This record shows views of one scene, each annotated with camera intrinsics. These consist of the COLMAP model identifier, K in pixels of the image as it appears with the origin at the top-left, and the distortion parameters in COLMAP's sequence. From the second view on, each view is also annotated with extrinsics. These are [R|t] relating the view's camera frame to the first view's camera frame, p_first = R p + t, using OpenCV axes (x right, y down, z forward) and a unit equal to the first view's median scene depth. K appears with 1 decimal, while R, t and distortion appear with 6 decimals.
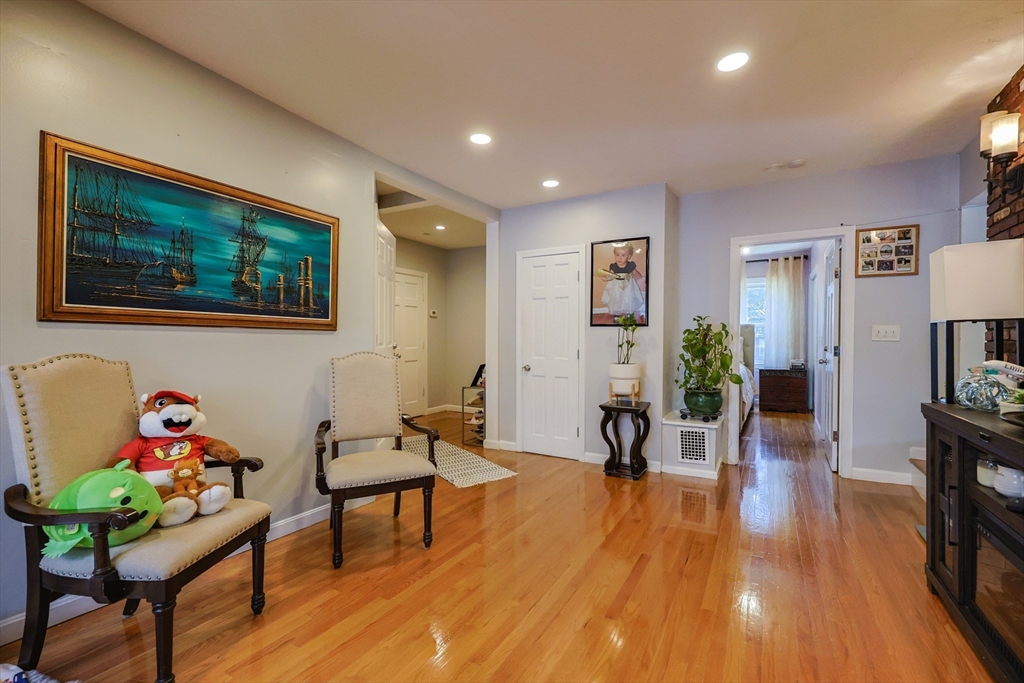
lens RADIAL K [[443.7, 0, 515.1], [0, 443.7, 336.3], [0, 0, 1]] dist [-0.000234, -0.000325]
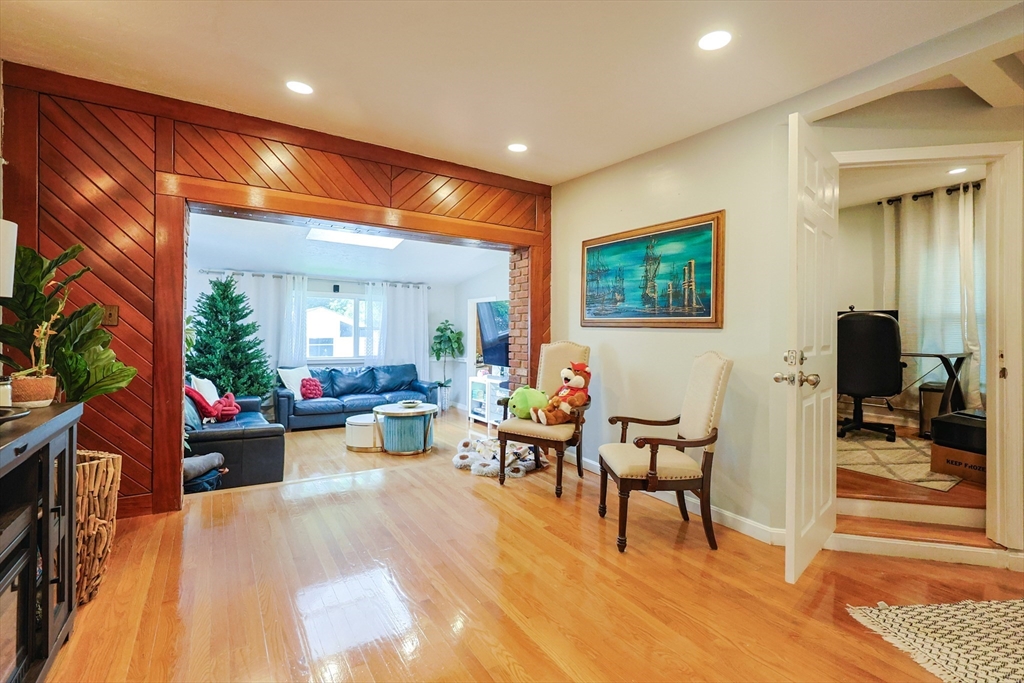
lens RADIAL K [[474.5, 0, 516.4], [0, 474.5, 330.8], [0, 0, 1]] dist [-0.002375, -0.000405]
pose [[-0.480521, 0.000262, -0.876983, 0.733694], [-0.000586, 1.000000, 0.000620, -0.008197], [0.876983, 0.000812, -0.480521, 1.145533]]
